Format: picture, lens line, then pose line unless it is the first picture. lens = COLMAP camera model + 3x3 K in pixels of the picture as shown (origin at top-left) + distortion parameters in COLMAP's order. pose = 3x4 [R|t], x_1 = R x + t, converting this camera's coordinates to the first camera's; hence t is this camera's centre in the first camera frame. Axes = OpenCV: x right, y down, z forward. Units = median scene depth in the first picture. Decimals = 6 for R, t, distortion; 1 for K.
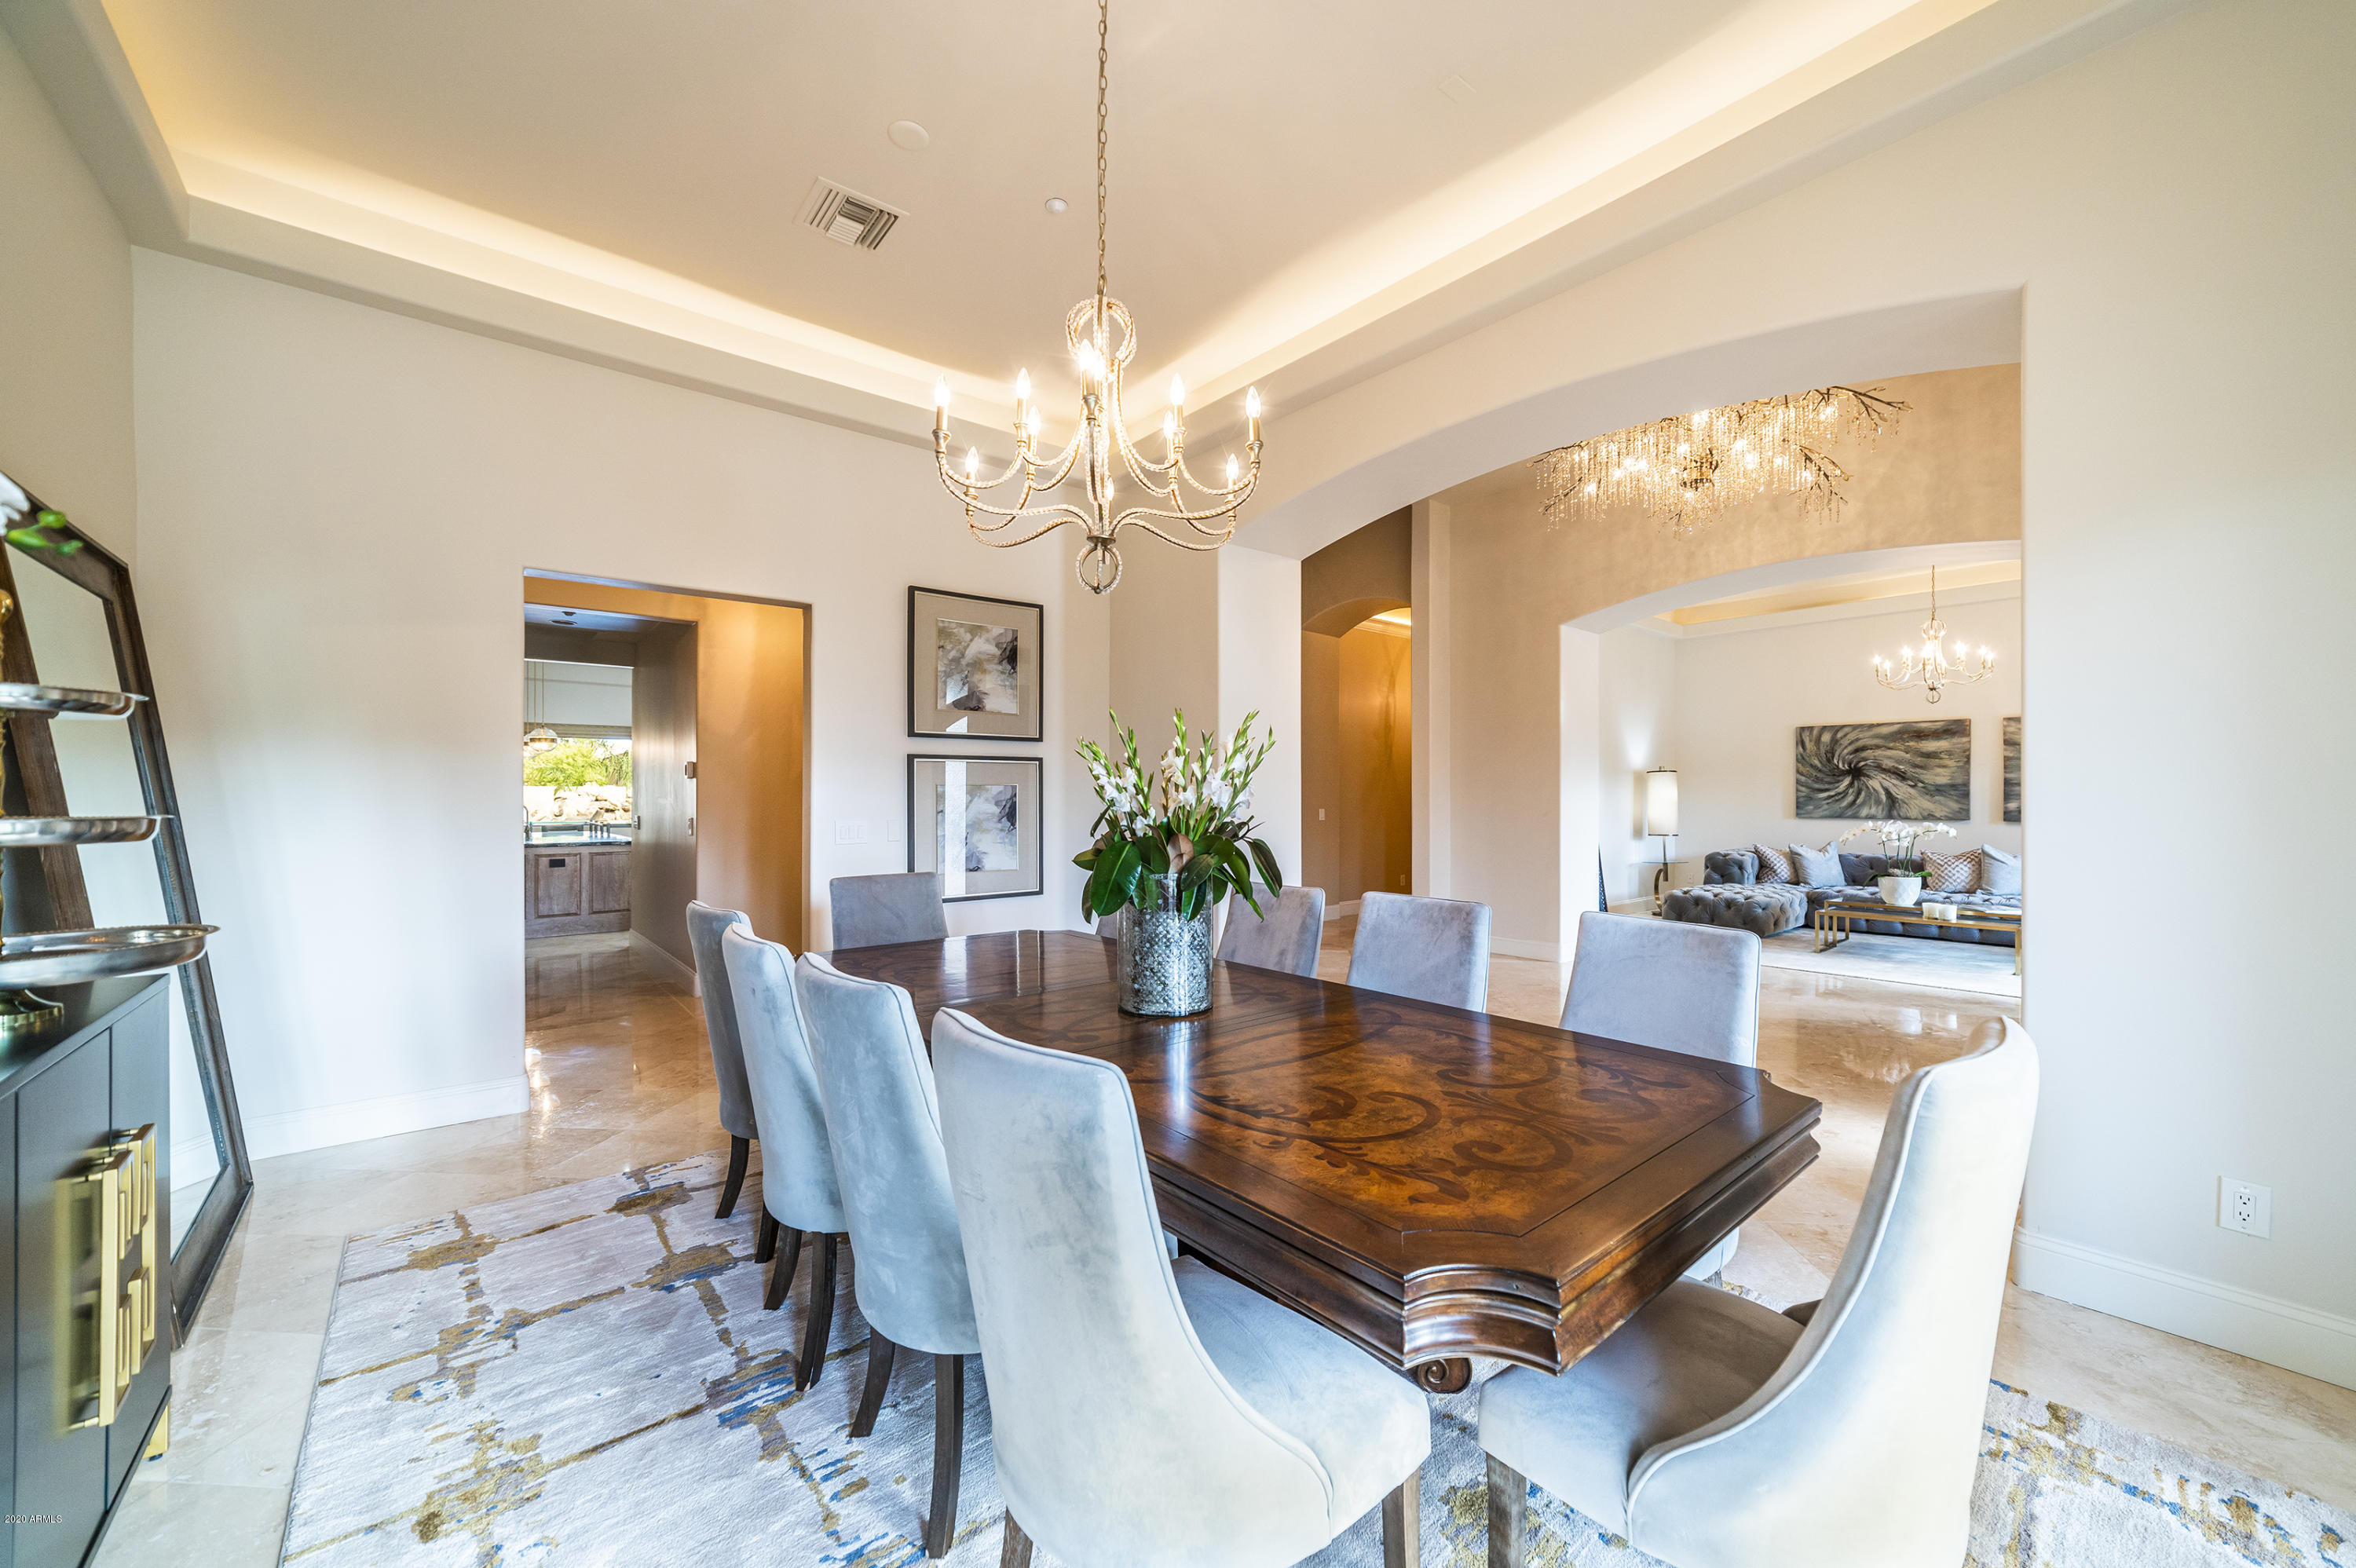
lens RADIAL K [[903.4, 0, 1200.8], [0, 903.4, 790.5], [0, 0, 1]] dist [-0.004567, 0.001469]
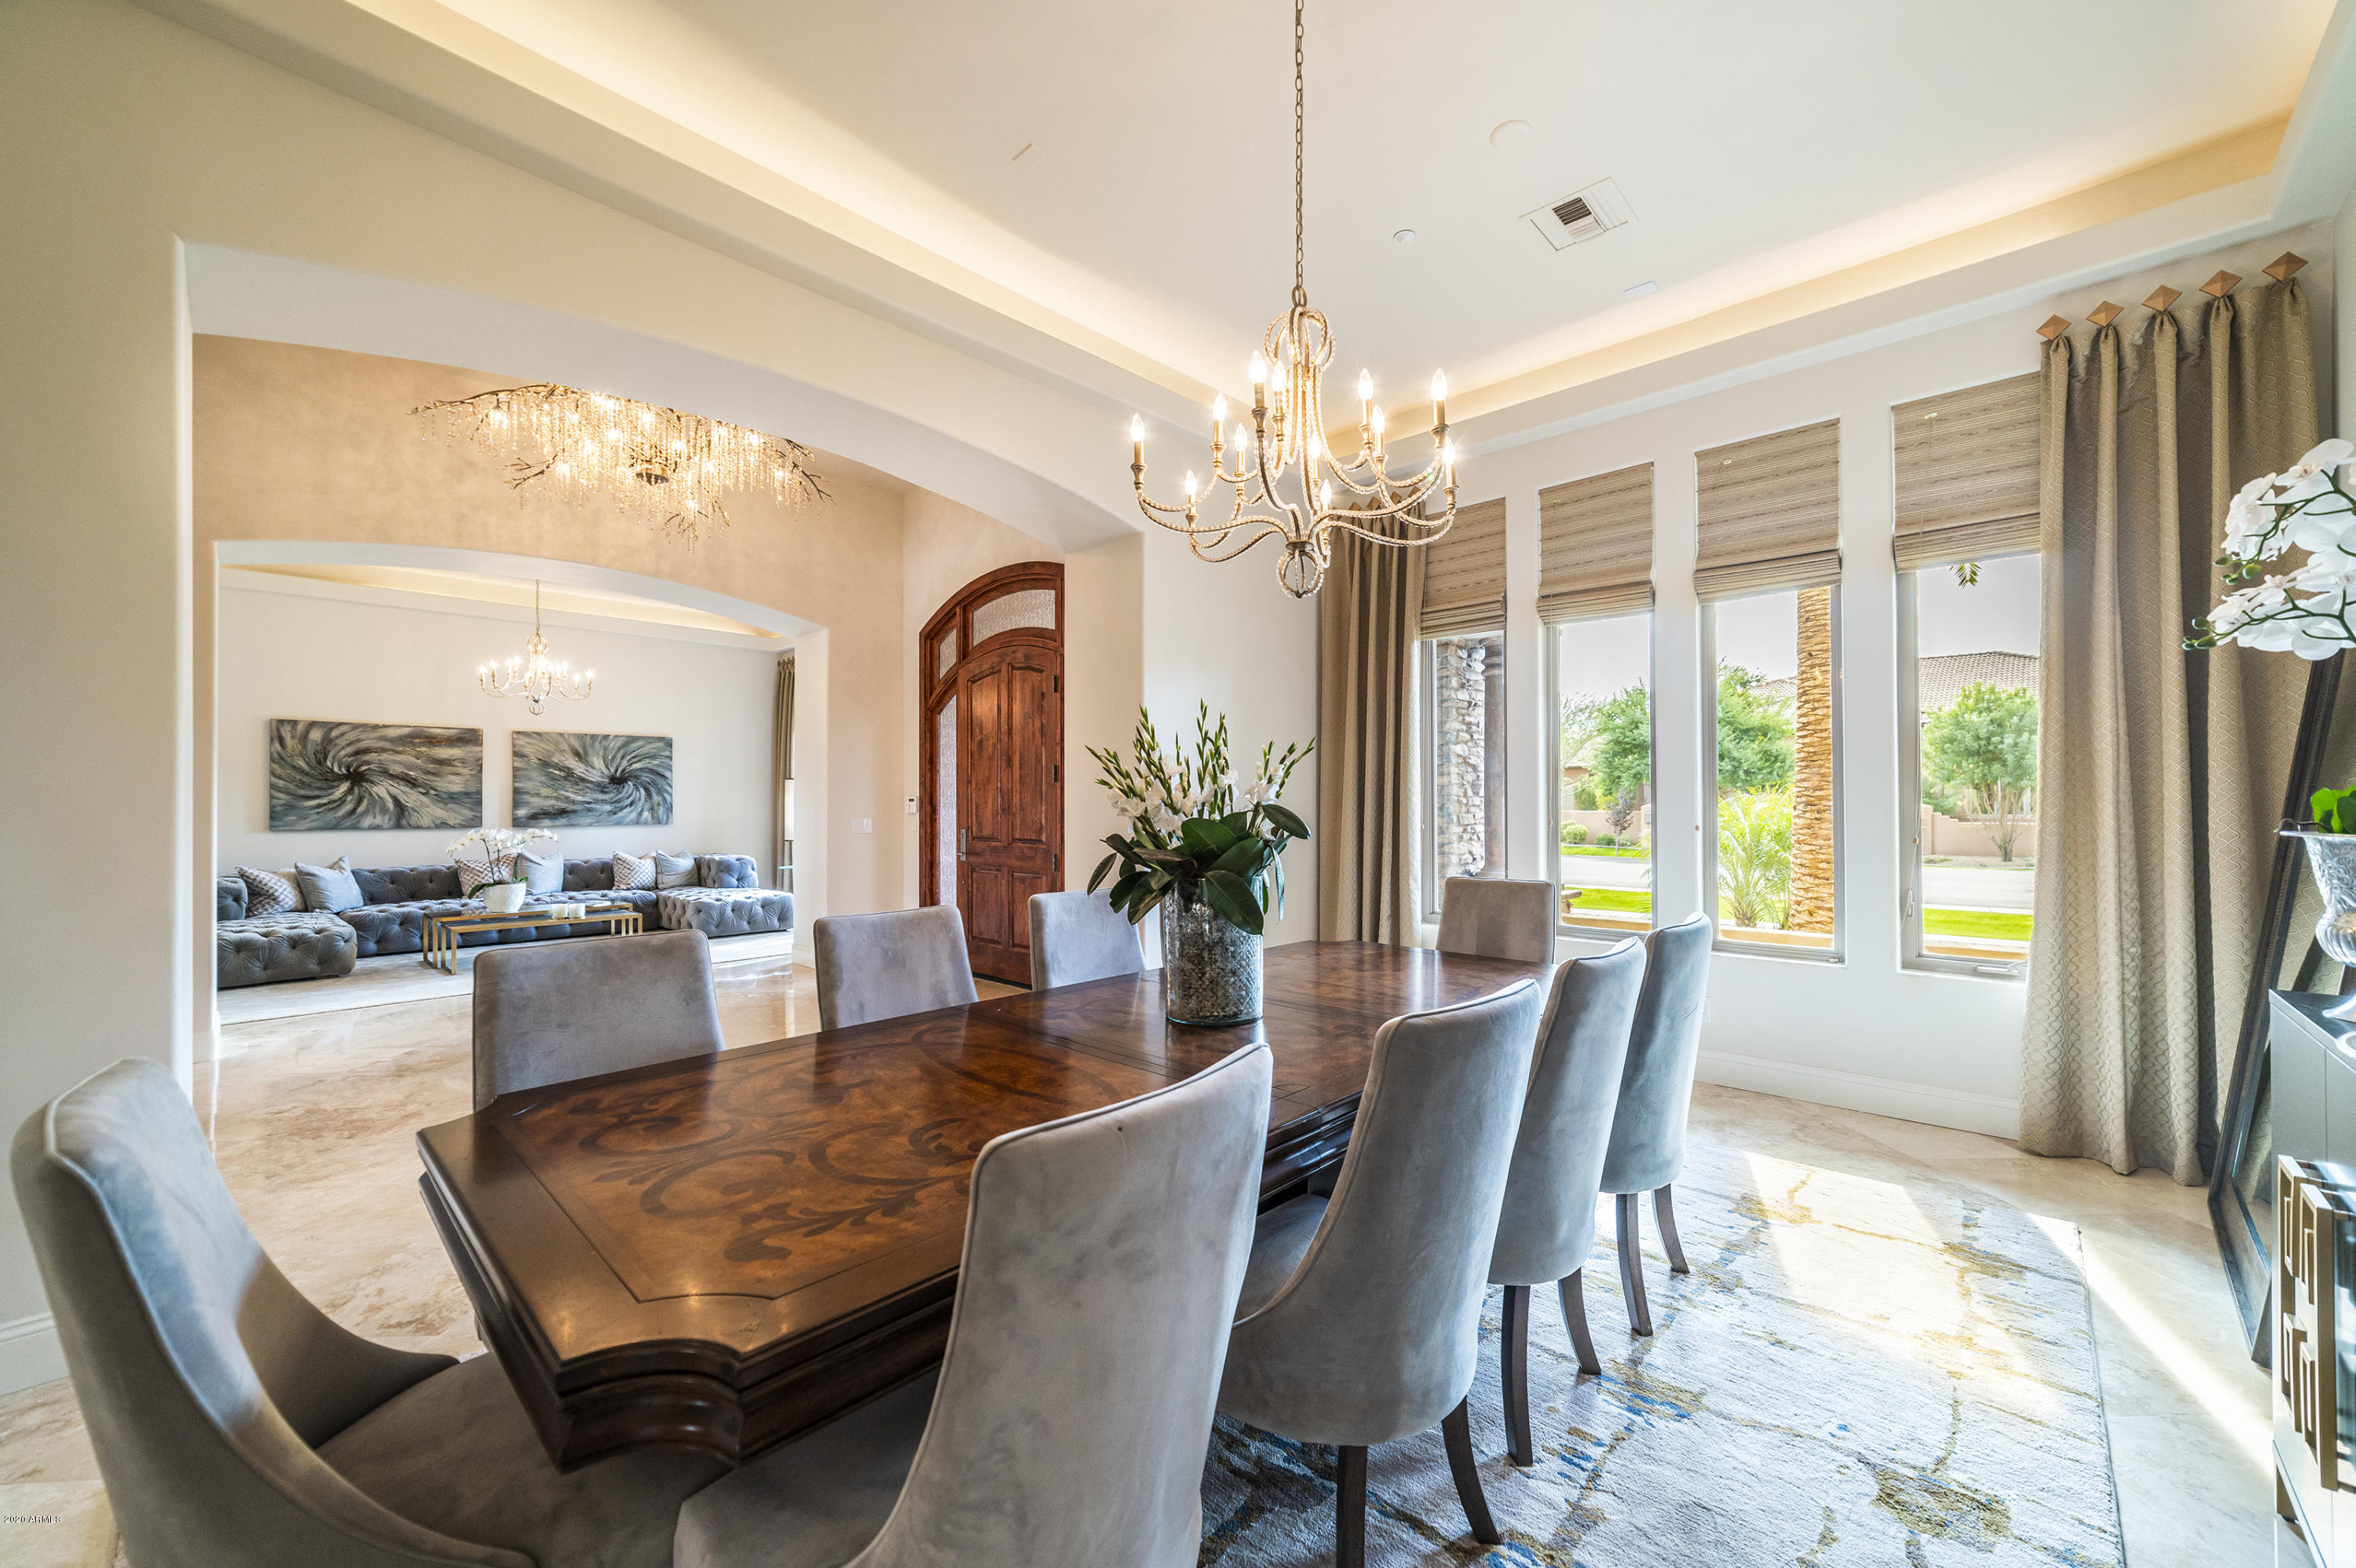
lens RADIAL K [[903.4, 0, 1197.1], [0, 903.4, 792.9], [0, 0, 1]] dist [-0.004567, 0.001469]
pose [[-0.114616, 0.009531, 0.993364, -0.255108], [-0.001494, 0.999951, -0.009767, 0.002564], [-0.993409, -0.002604, -0.114596, 0.285927]]
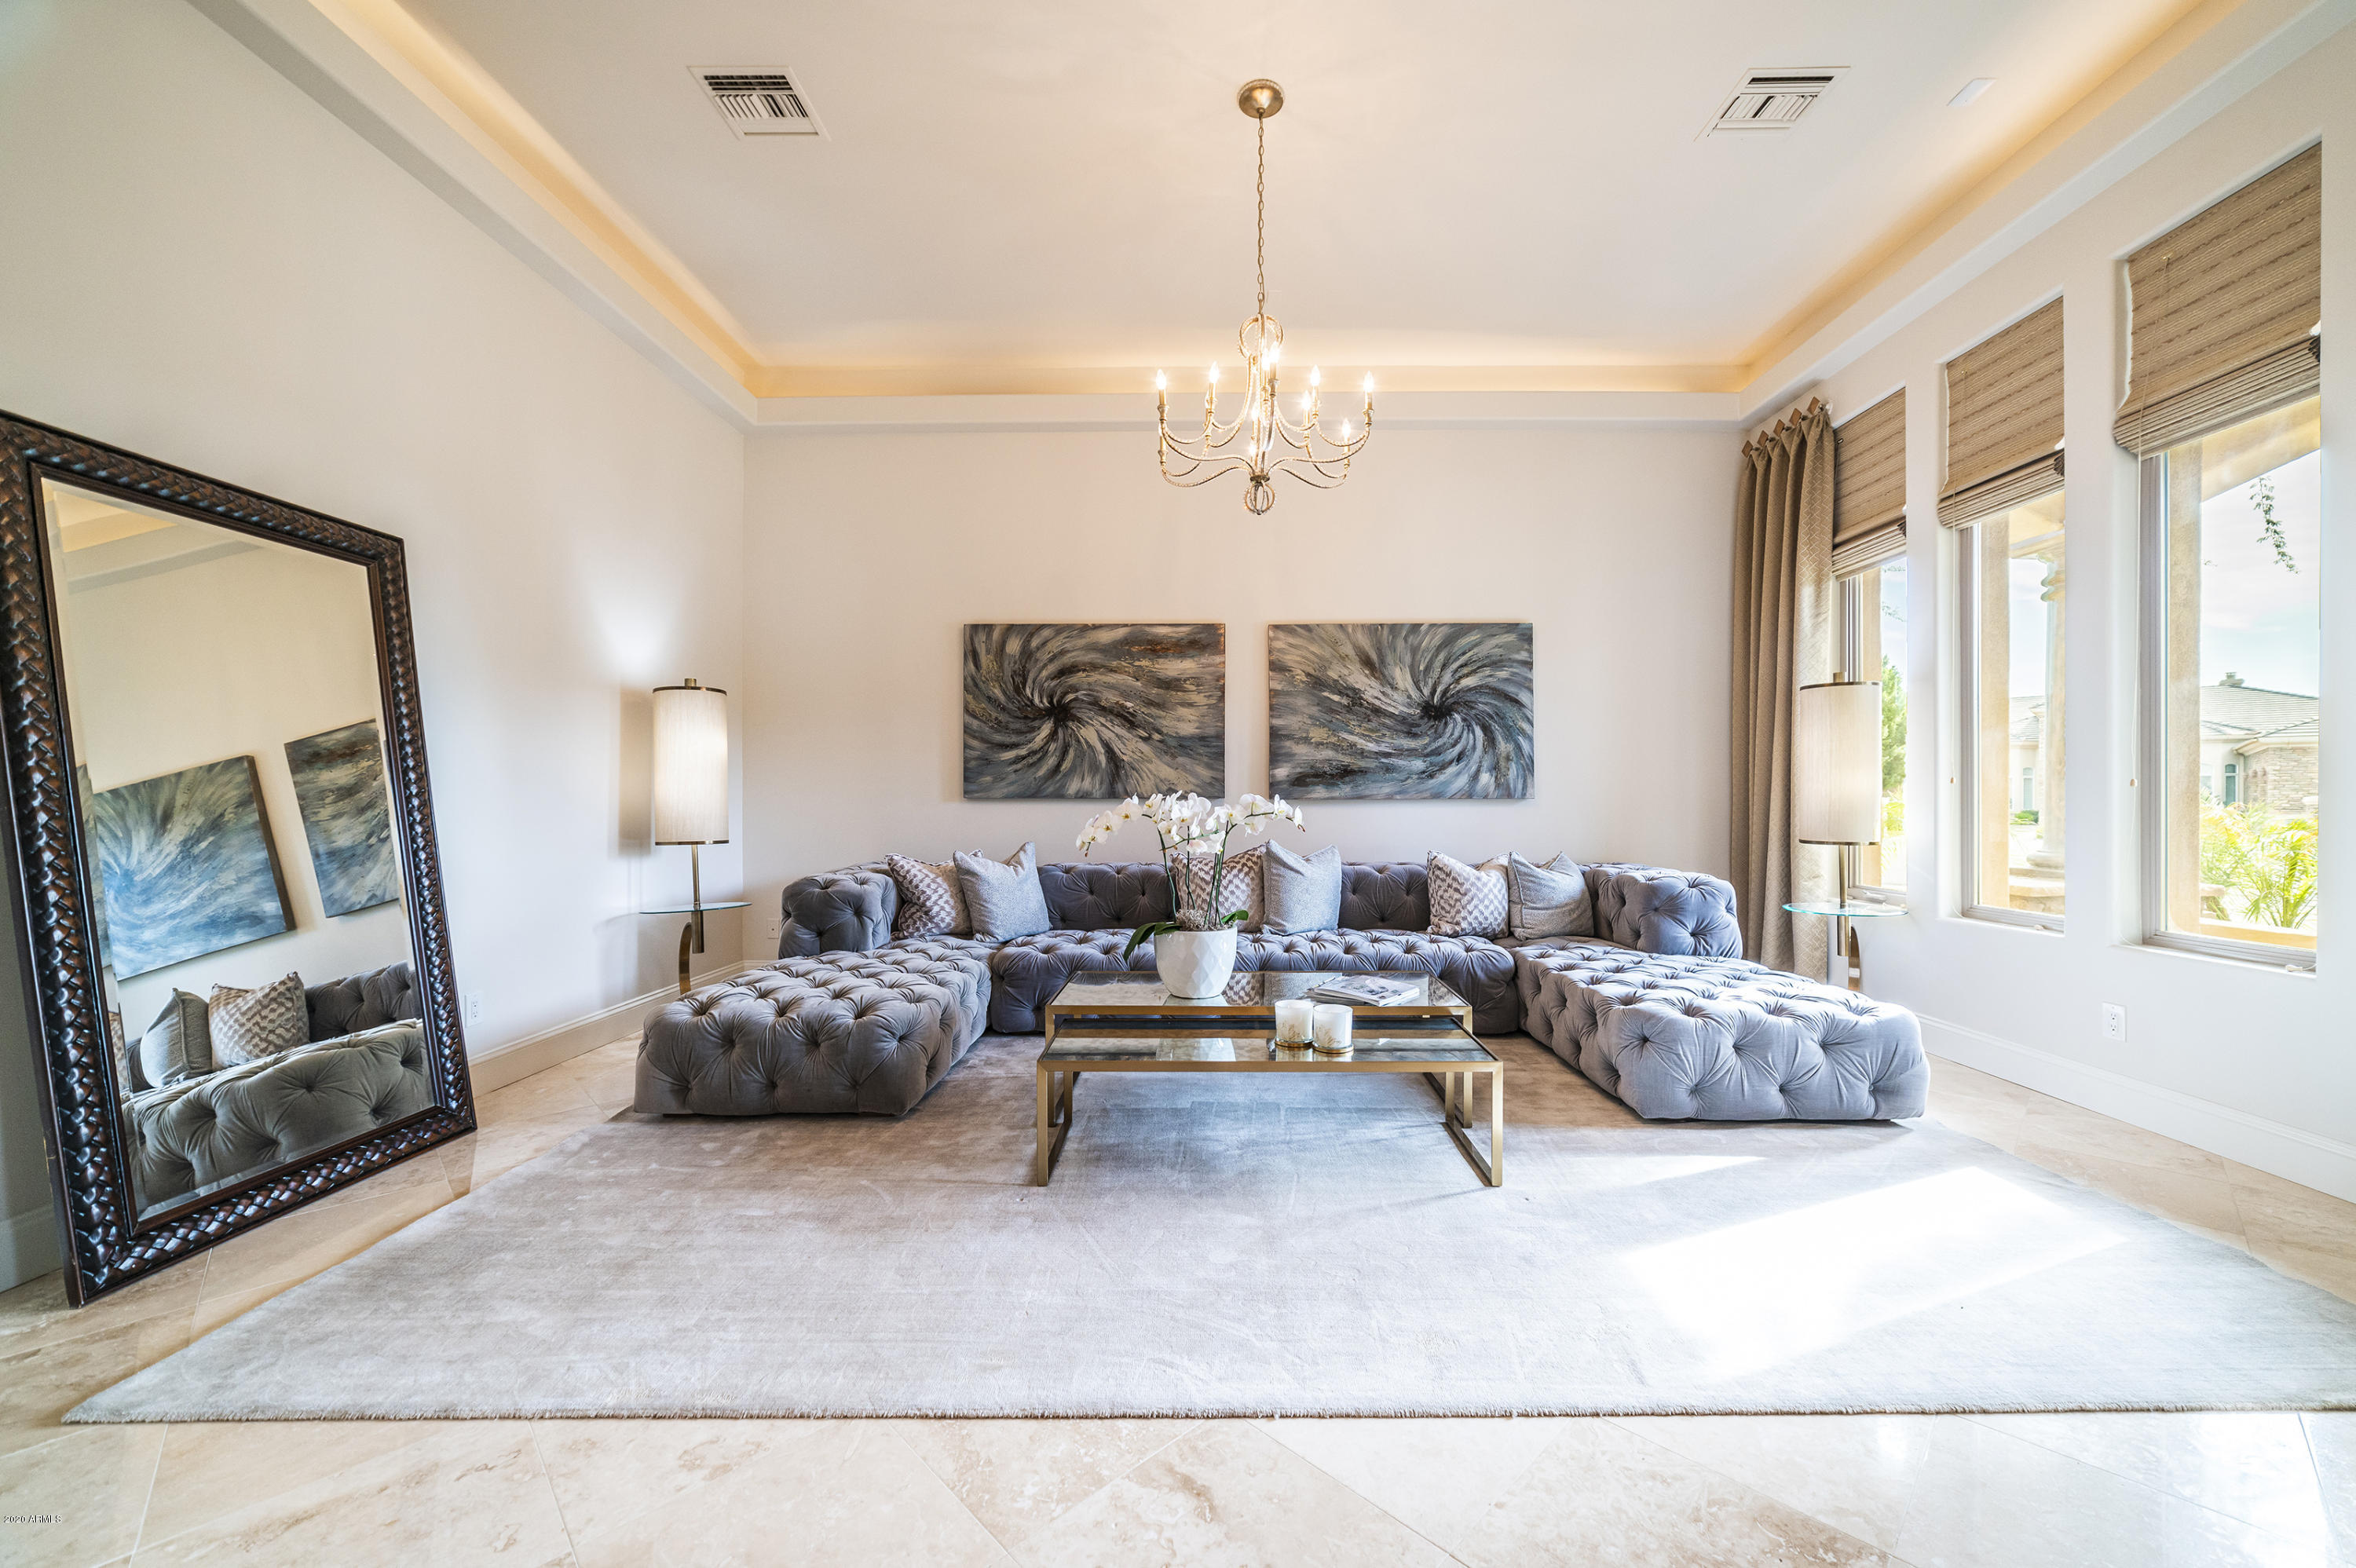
lens RADIAL K [[903.4, 0, 1198.0], [0, 903.4, 798.2], [0, 0, 1]] dist [-0.004567, 0.001469]
pose [[0.652068, -0.002039, 0.758158, 0.379070], [-0.003214, 0.999980, 0.005454, 0.028301], [-0.758154, -0.005993, 0.652048, 0.598746]]
